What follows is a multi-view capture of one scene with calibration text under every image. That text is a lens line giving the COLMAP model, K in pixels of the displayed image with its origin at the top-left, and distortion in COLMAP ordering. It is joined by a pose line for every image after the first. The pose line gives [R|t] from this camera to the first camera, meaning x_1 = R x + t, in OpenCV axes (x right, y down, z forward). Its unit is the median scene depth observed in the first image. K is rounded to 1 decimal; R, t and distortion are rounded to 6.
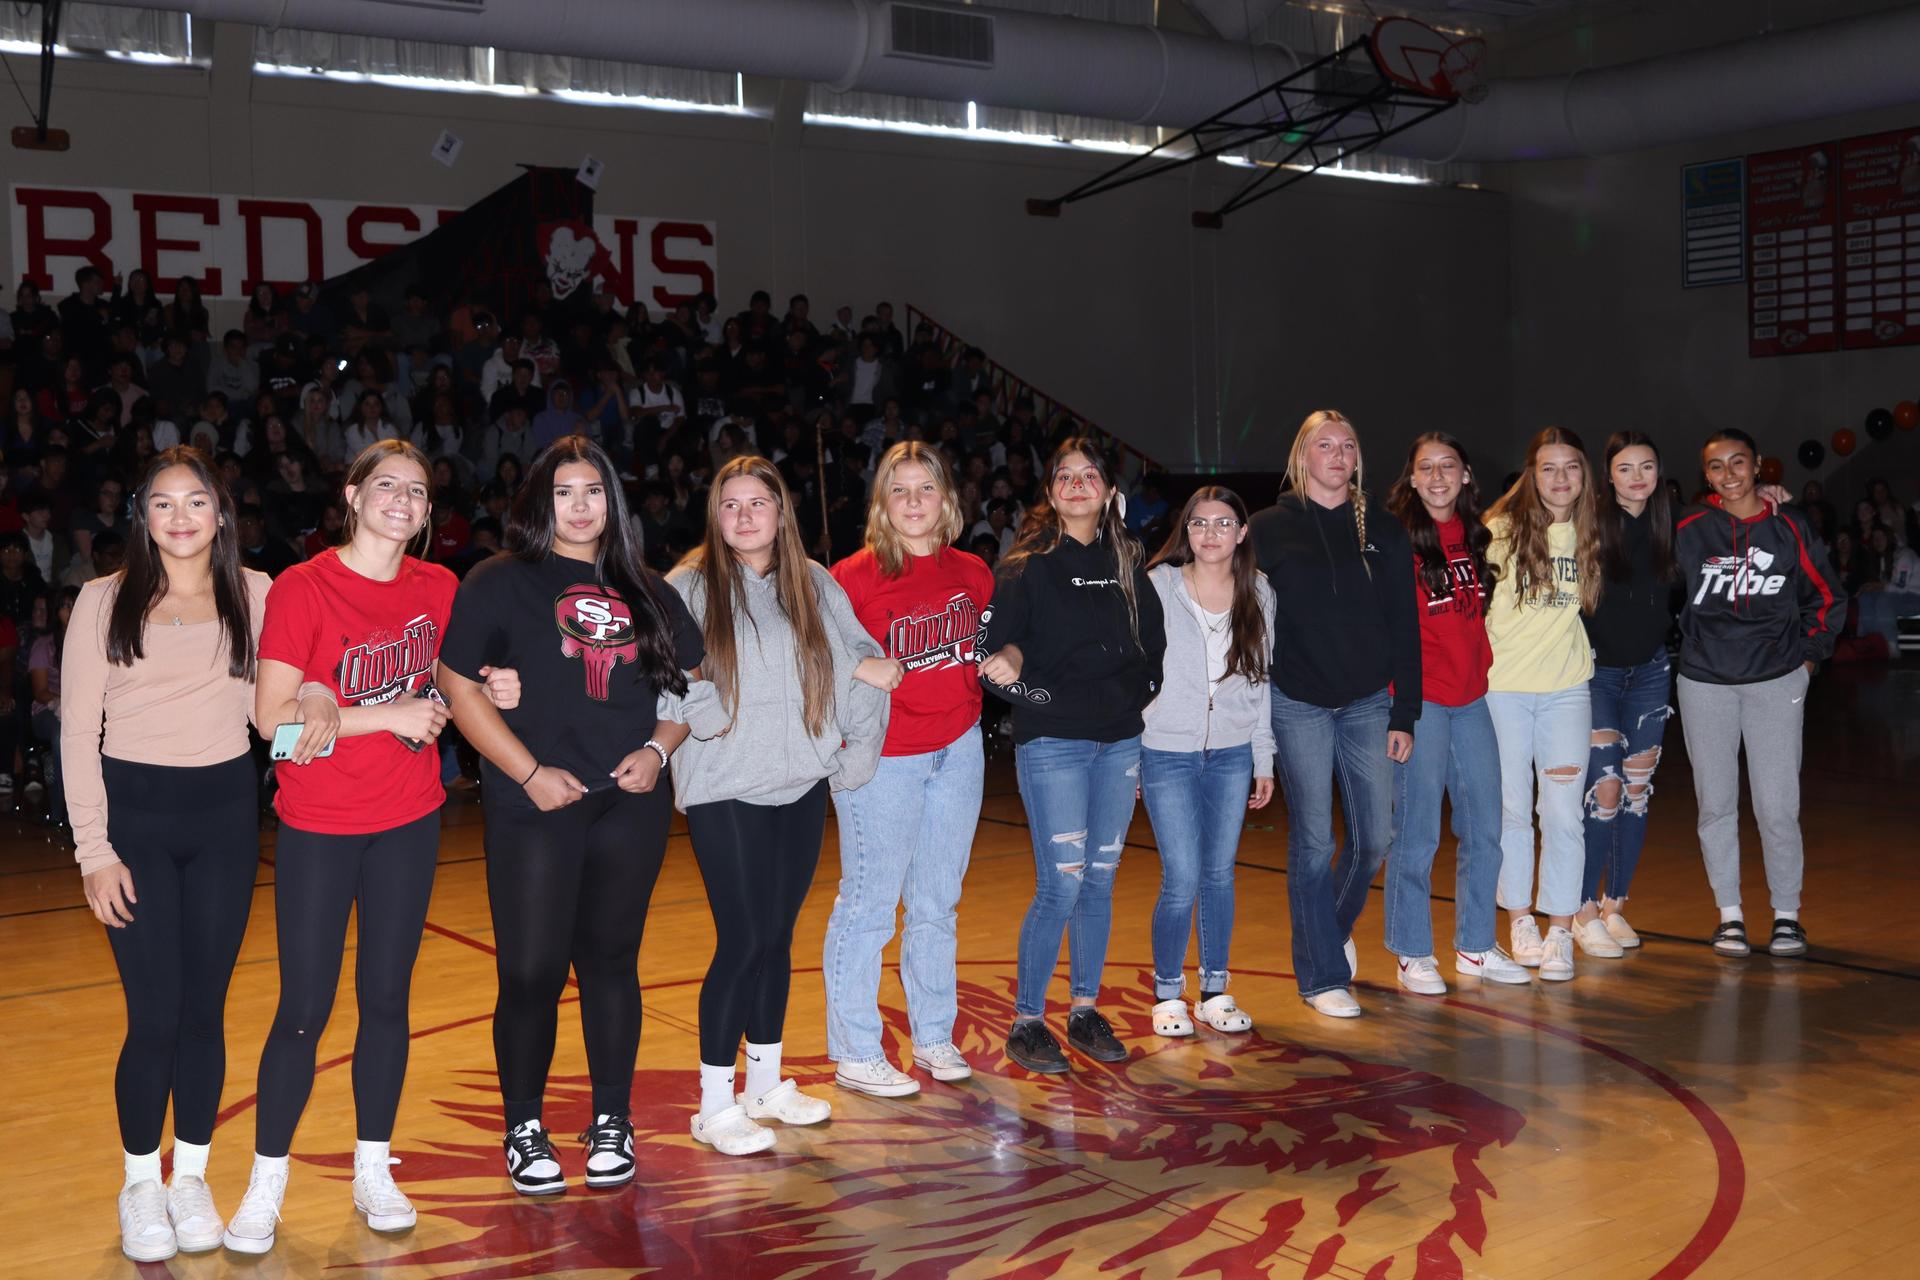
lens RADIAL K [[2055.8, 0, 933.9], [0, 2055.8, 590.9], [0, 0, 1]] dist [-0.077665, 0.000000]
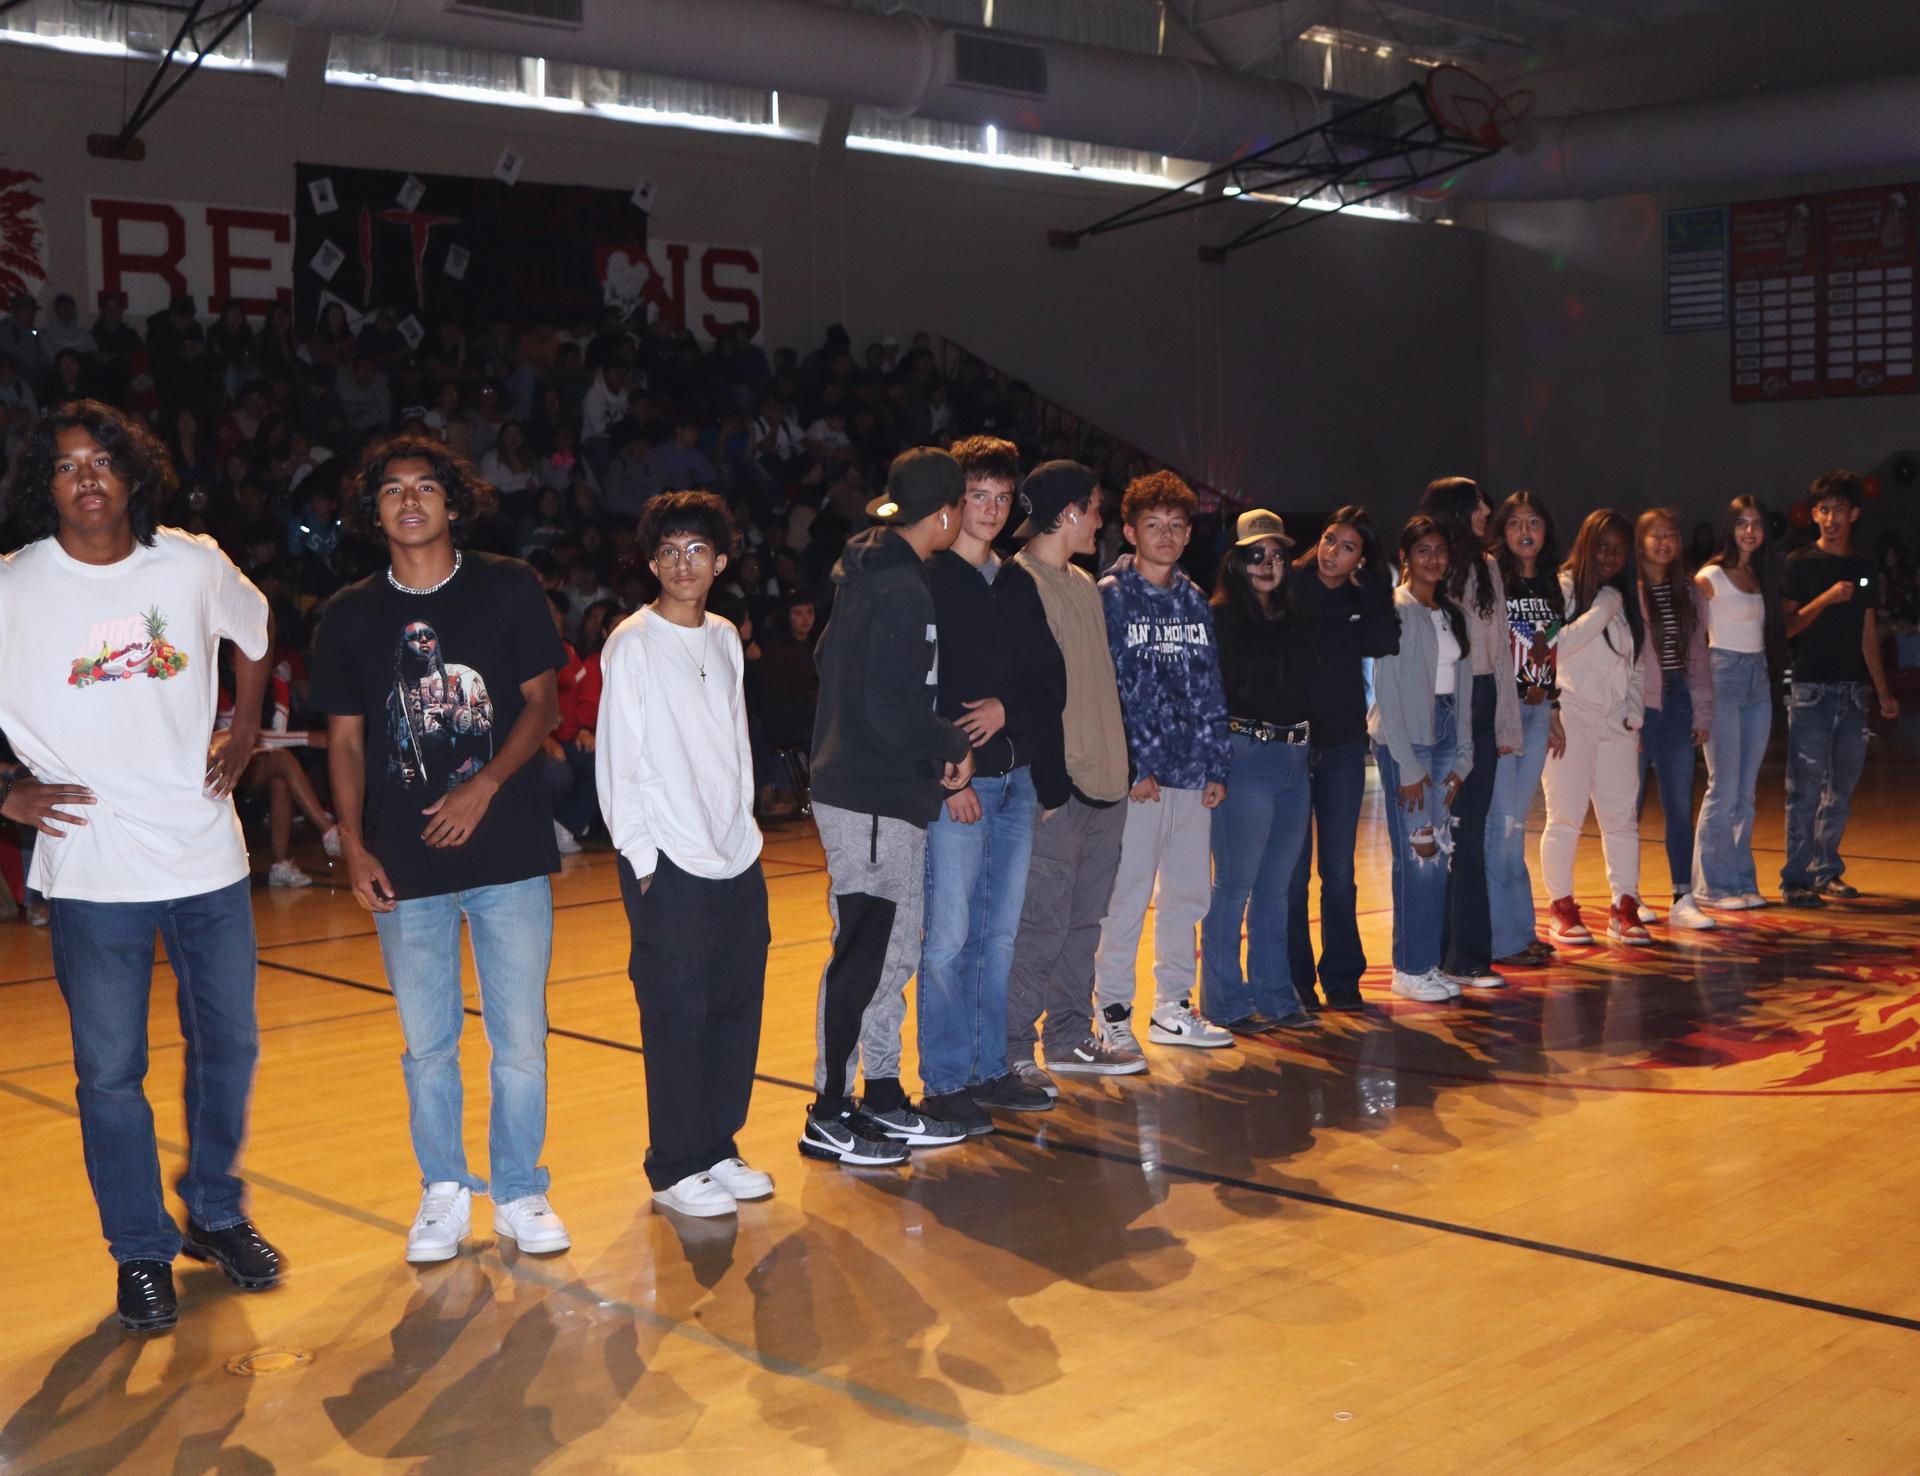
lens RADIAL K [[2443.9, 0, 1058.5], [0, 2443.9, 702.5], [0, 0, 1]] dist [-0.076072, 0.000000]
pose [[0.980743, -0.008170, 0.195131, -0.196372], [0.004470, 0.999802, 0.019392, 0.011307], [-0.195251, -0.018146, 0.980585, -0.151195]]
